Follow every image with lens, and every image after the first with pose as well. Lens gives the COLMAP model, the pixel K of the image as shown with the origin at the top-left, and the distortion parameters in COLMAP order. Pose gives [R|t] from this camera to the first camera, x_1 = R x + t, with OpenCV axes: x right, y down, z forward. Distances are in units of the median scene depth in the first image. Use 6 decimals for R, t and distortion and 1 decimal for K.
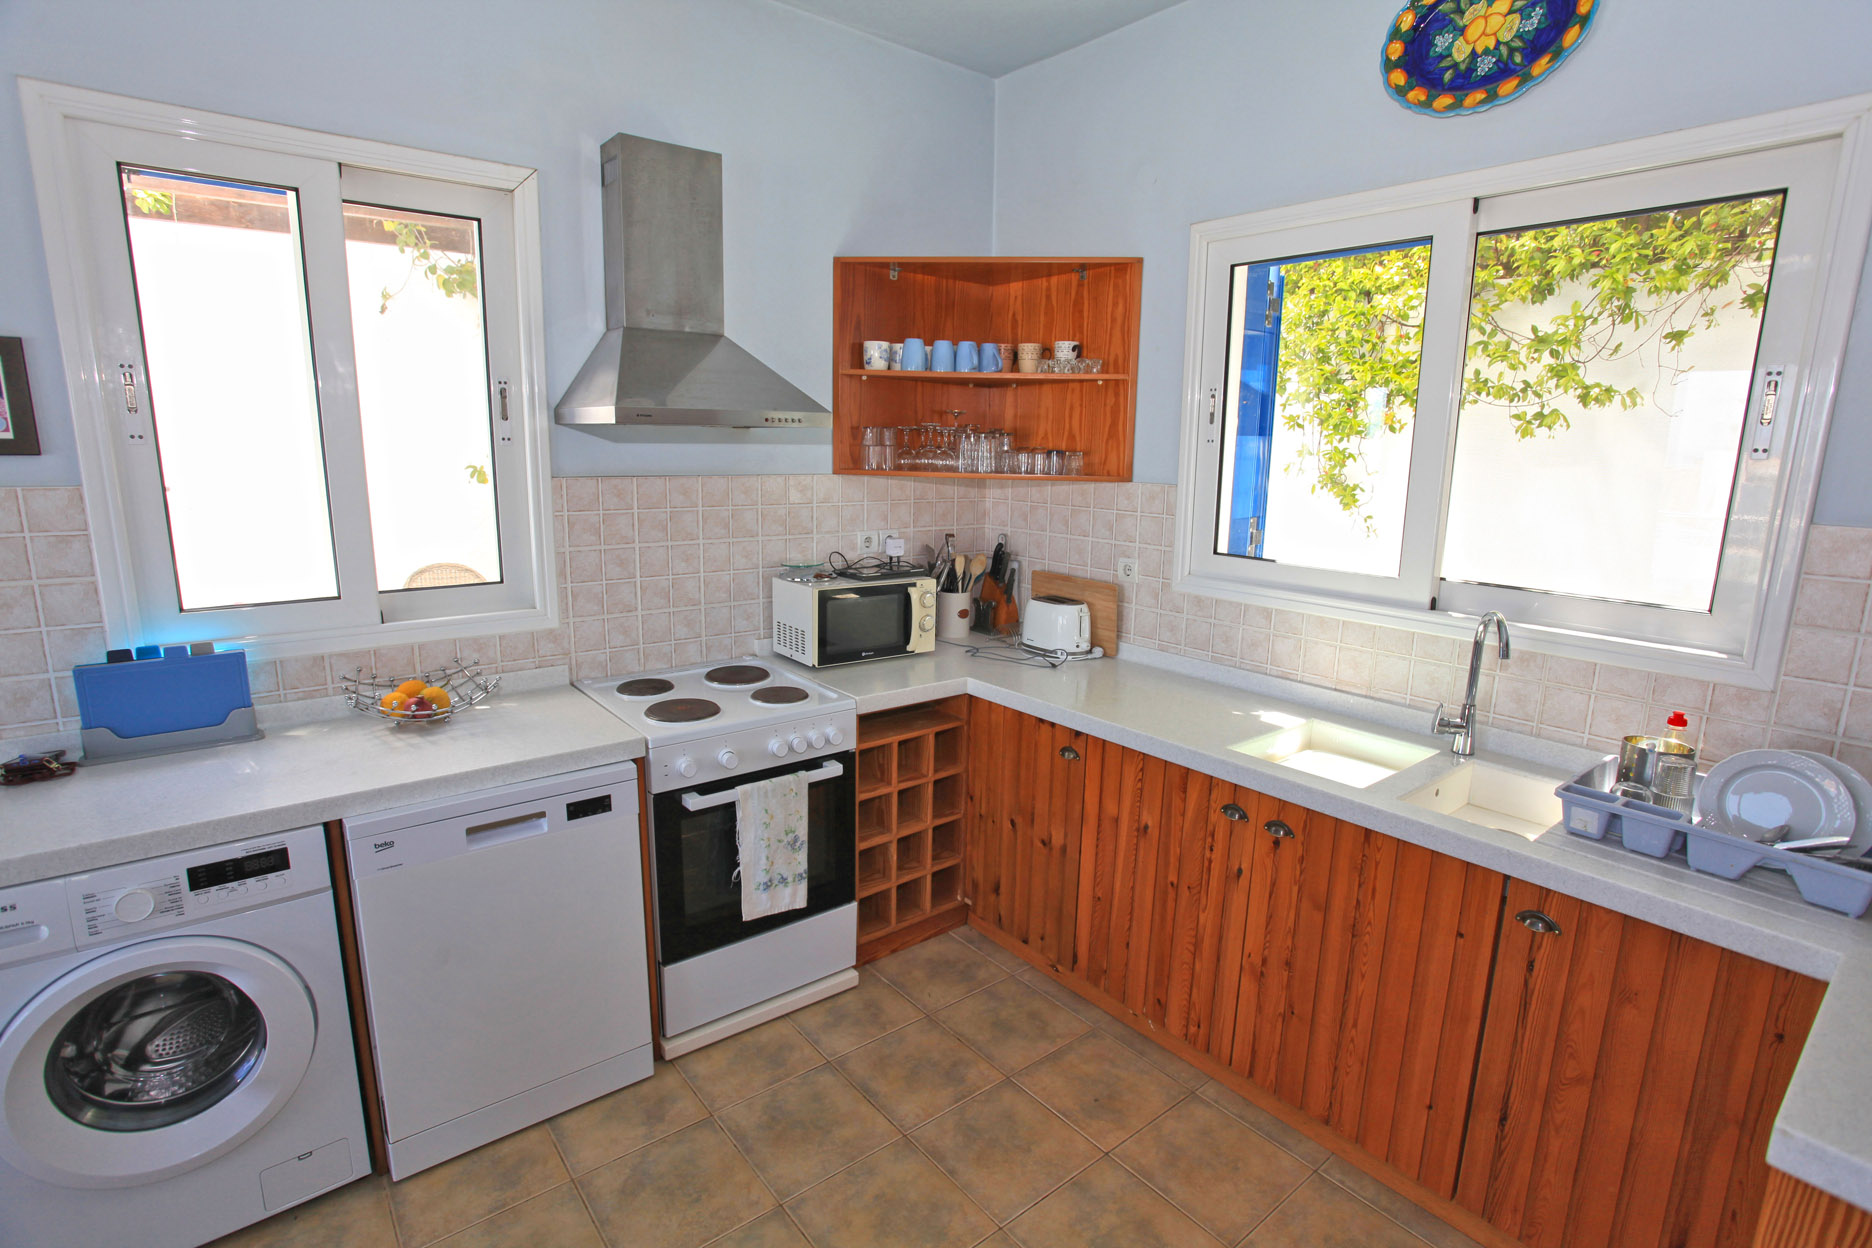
lens RADIAL K [[904.1, 0, 936.0], [0, 904.1, 624.0], [0, 0, 1]] dist [-0.081512, 0.038809]
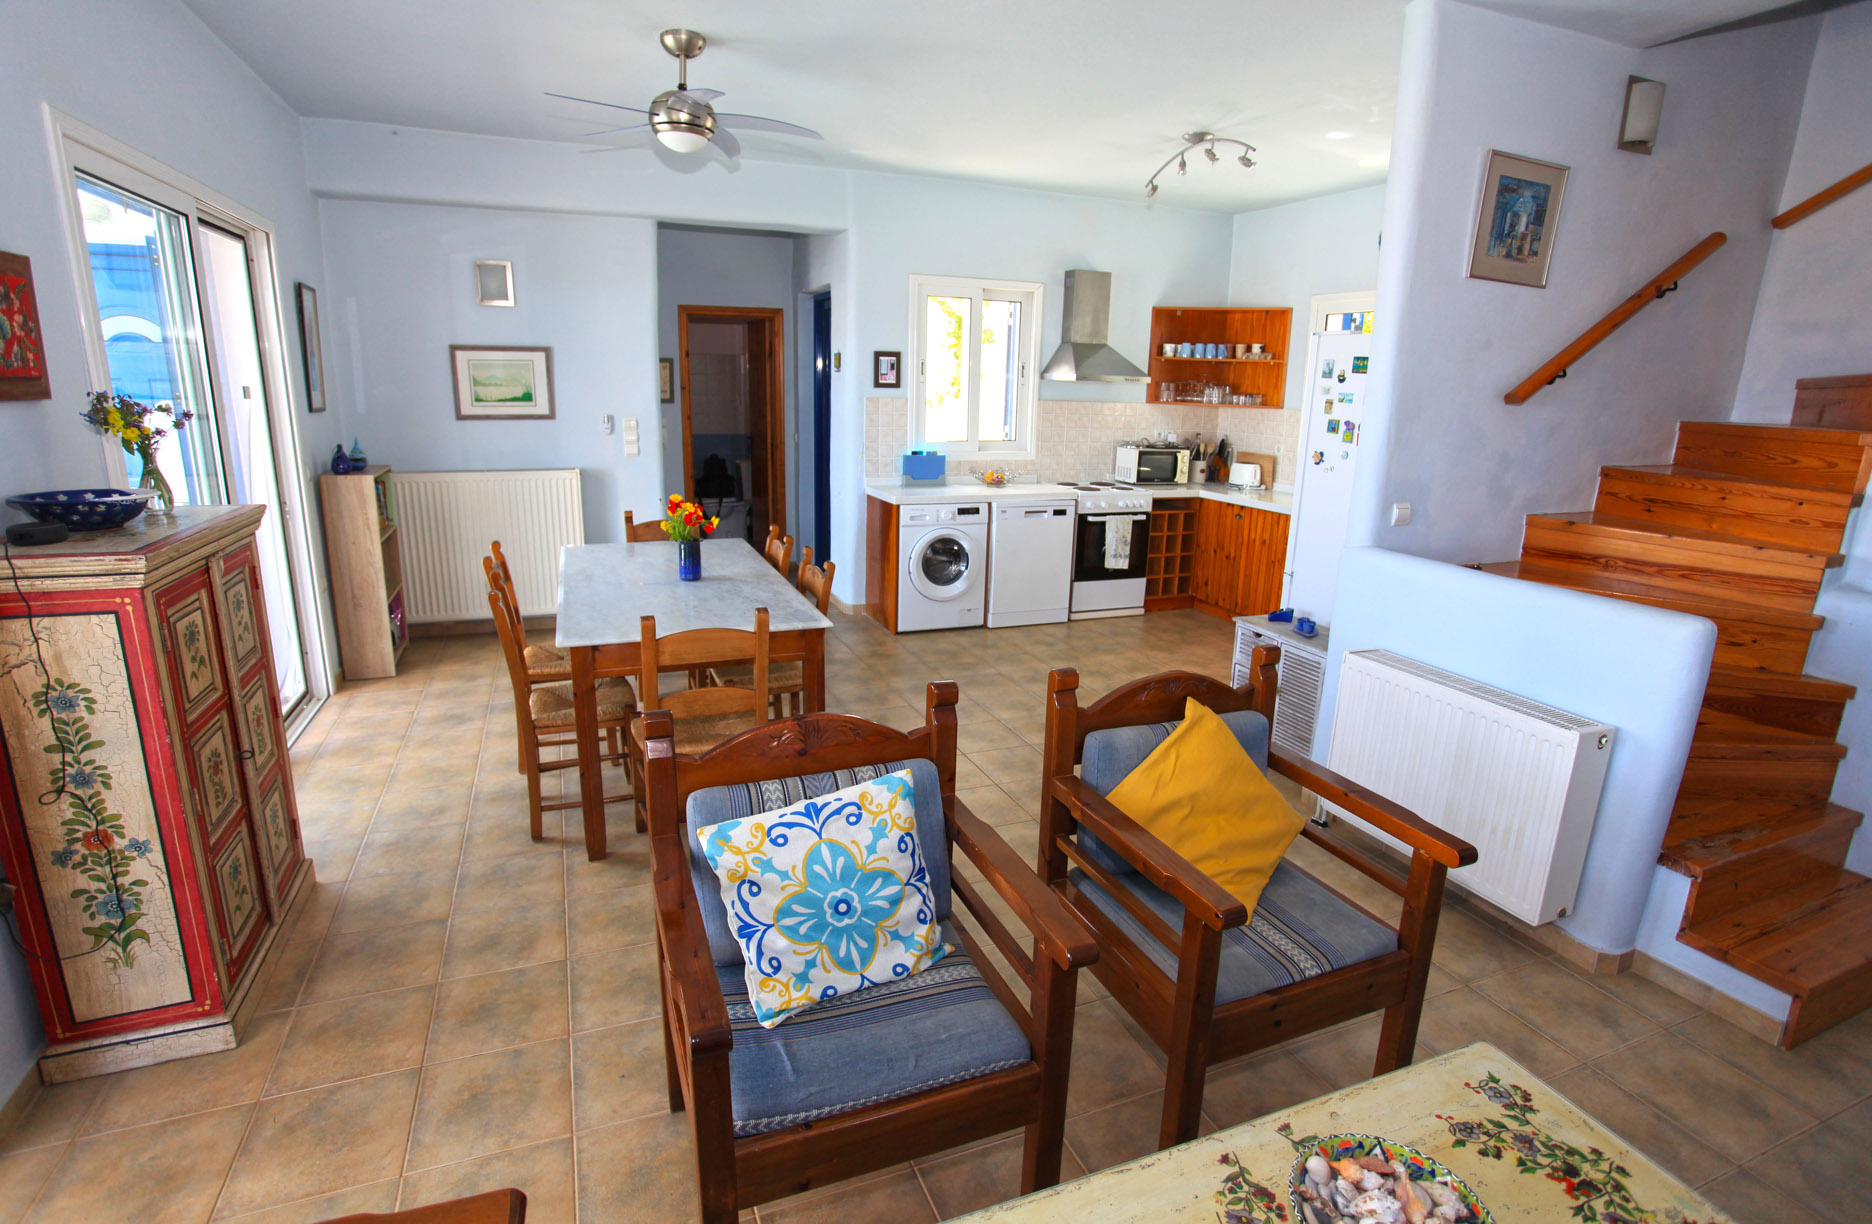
lens RADIAL K [[912.9, 0, 936.0], [0, 912.9, 612.0], [0, 0, 1]] dist [-0.076573, 0.000004]
pose [[0.957251, 0.073962, -0.279641, 0.060547], [-0.061960, 0.996747, 0.051533, 0.300489], [0.282543, -0.032003, 0.958721, -1.483217]]
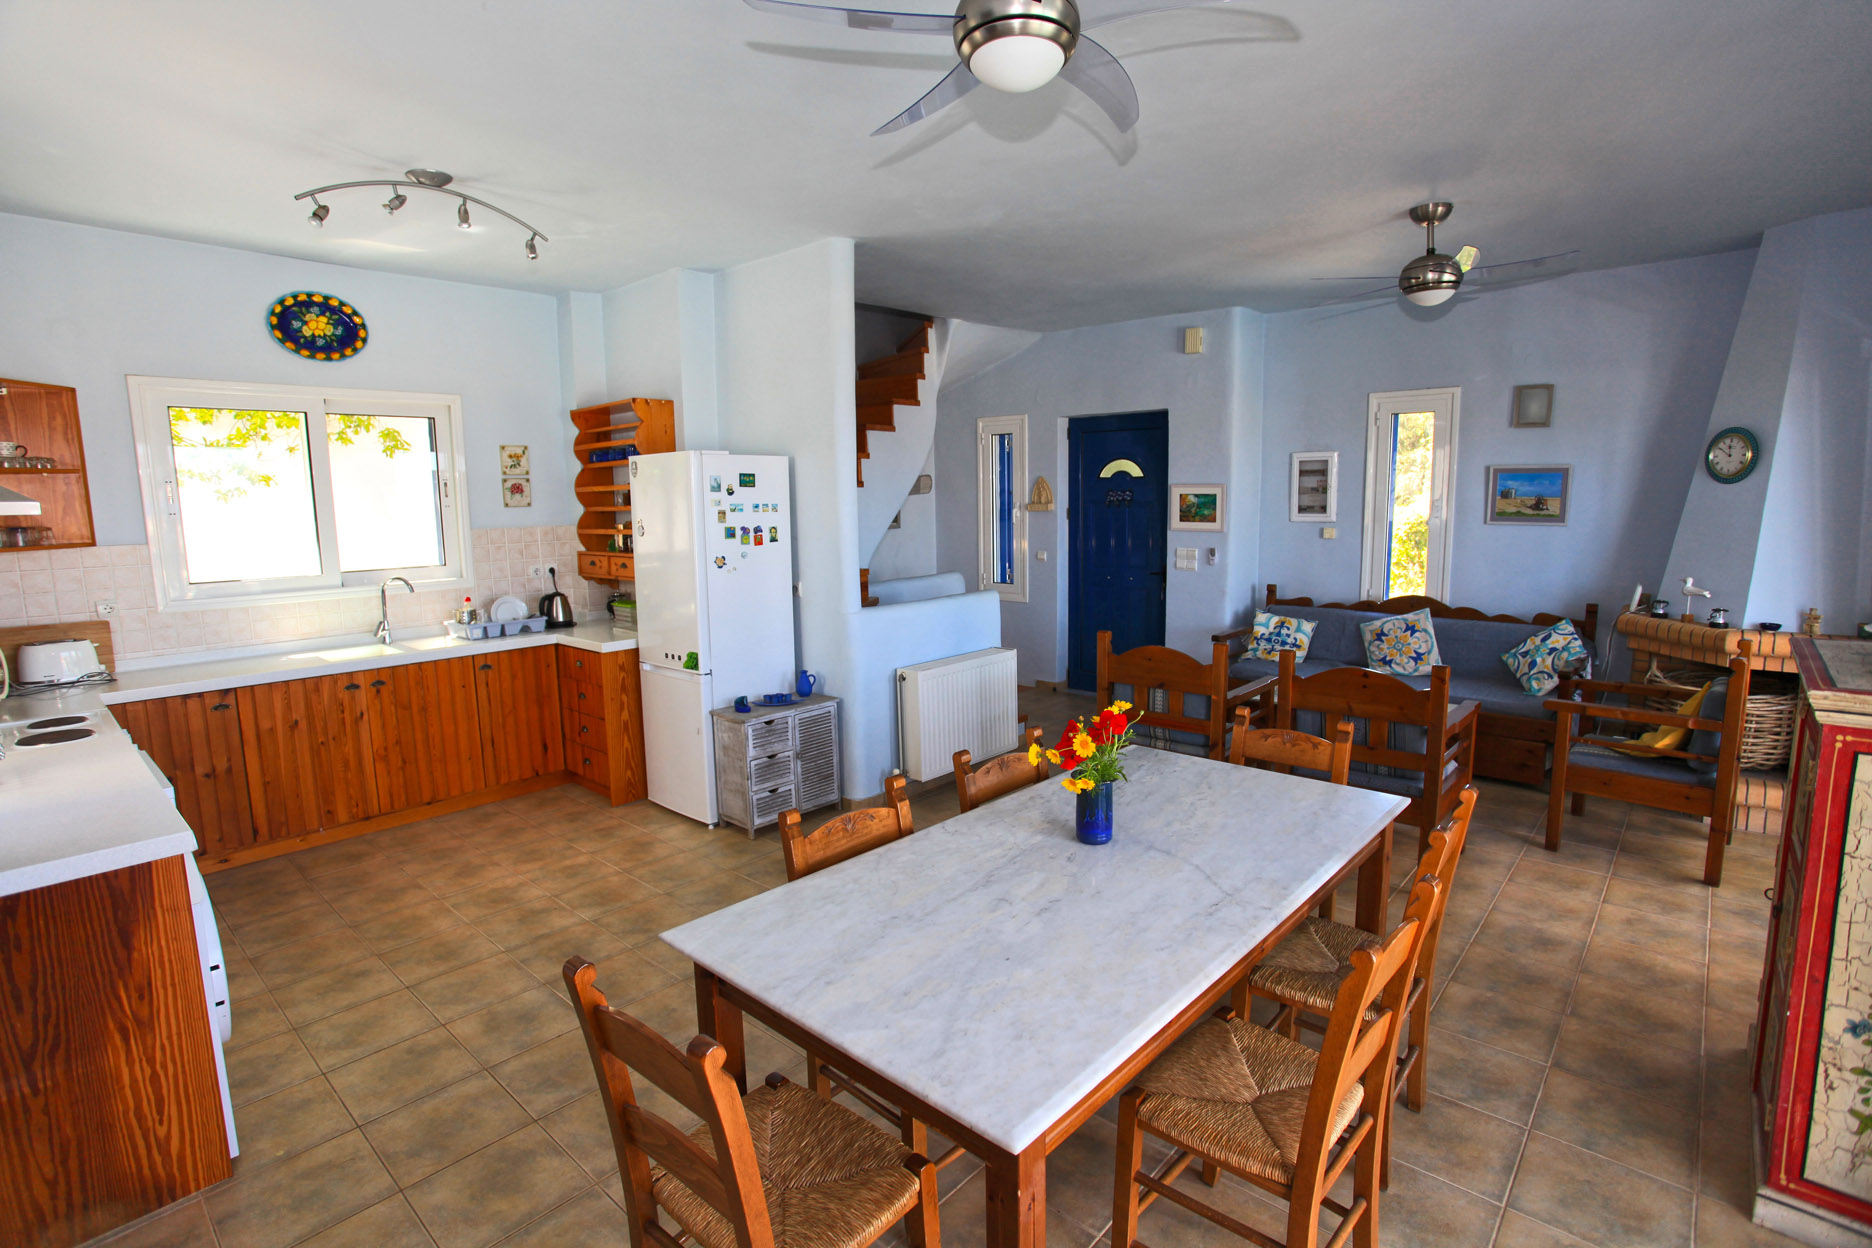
lens RADIAL K [[904.1, 0, 936.0], [0, 904.1, 624.0], [0, 0, 1]] dist [-0.081512, 0.038809]
pose [[-0.160703, -0.154577, 0.974823, -1.429011], [0.206315, 0.960581, 0.186330, -0.023971], [-0.965199, 0.231065, -0.122476, -0.071594]]
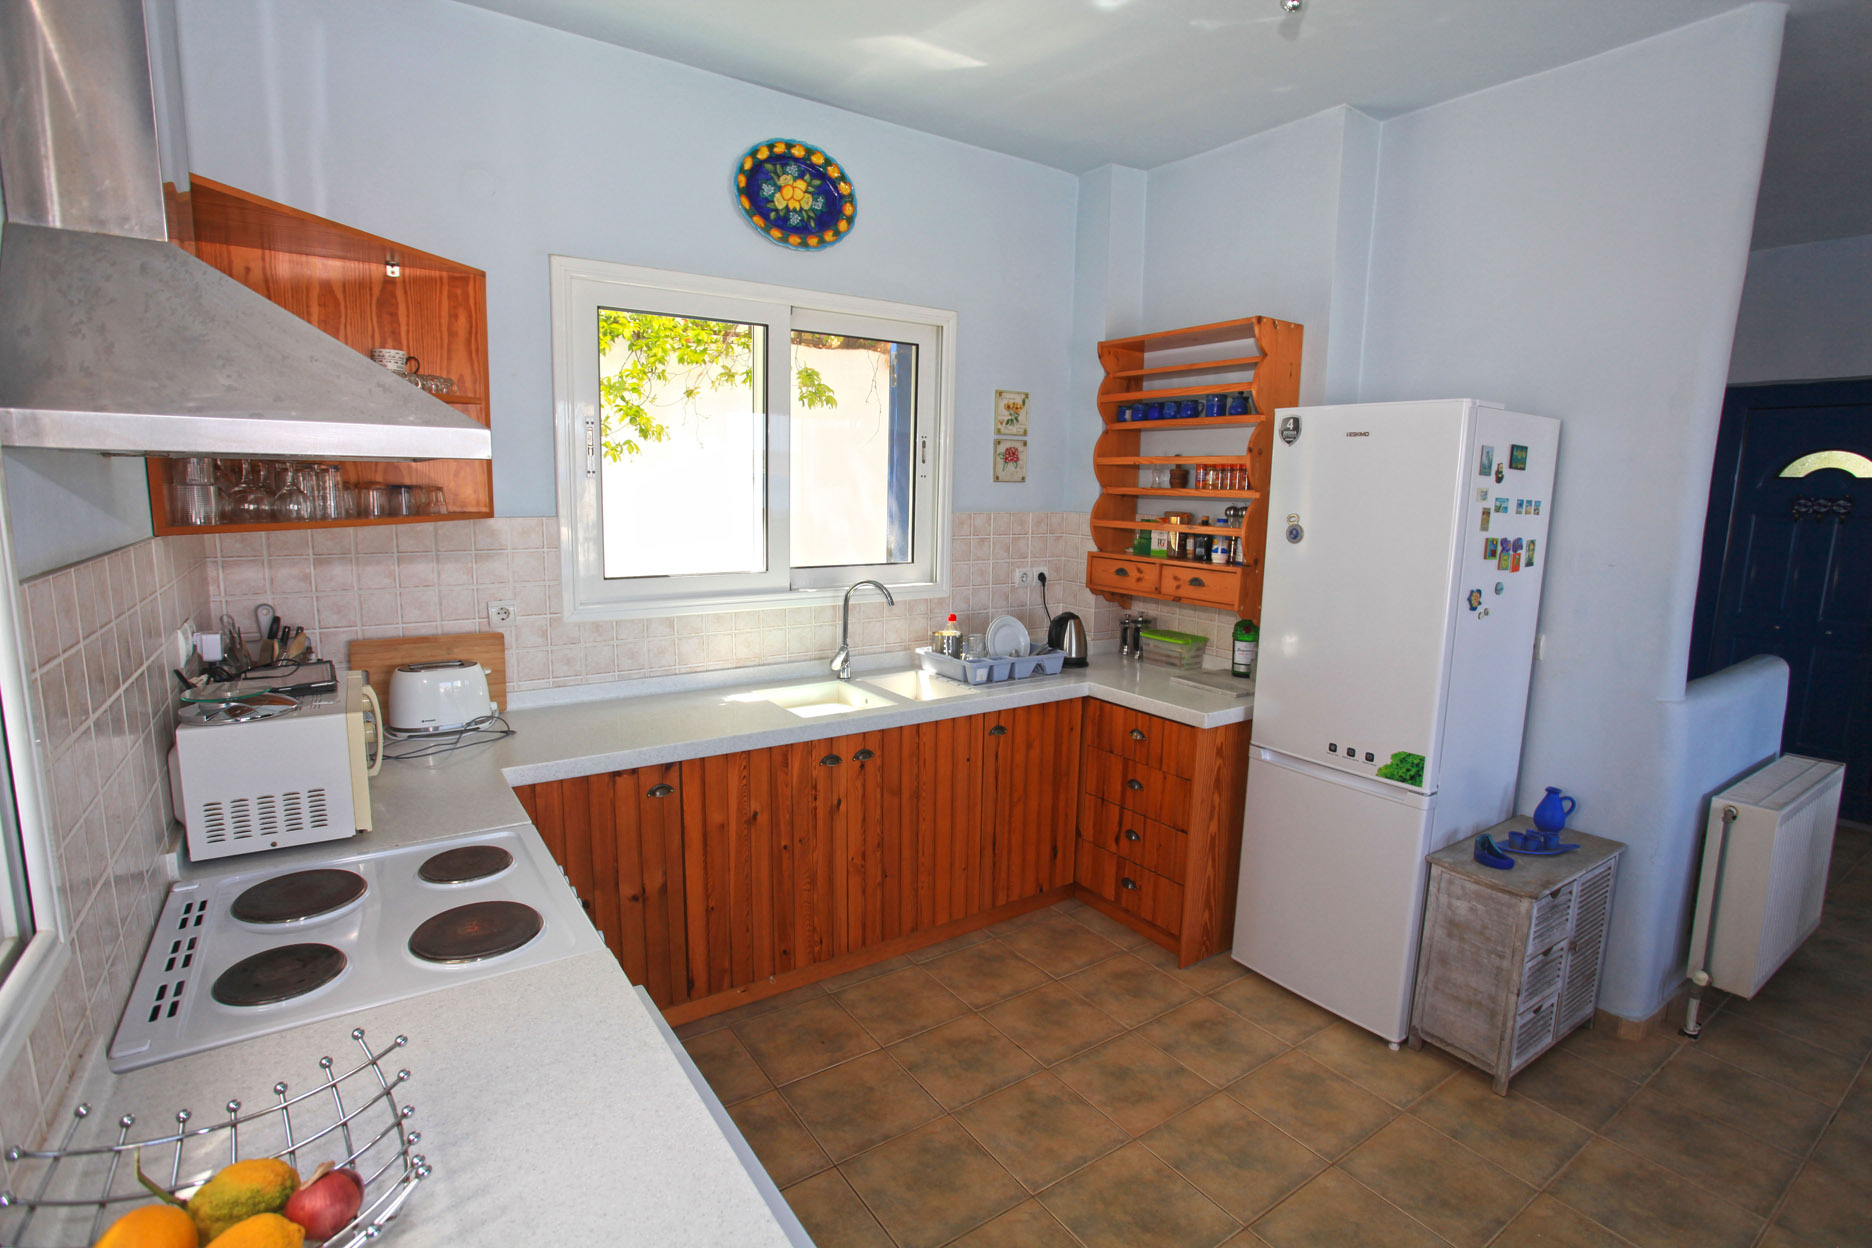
lens RADIAL K [[904.1, 0, 936.0], [0, 904.1, 624.0], [0, 0, 1]] dist [-0.081512, 0.038809]
pose [[0.078372, -0.172720, 0.981848, -0.700599], [0.178046, 0.971468, 0.156682, -0.123488], [-0.980896, 0.162534, 0.106888, 0.523729]]
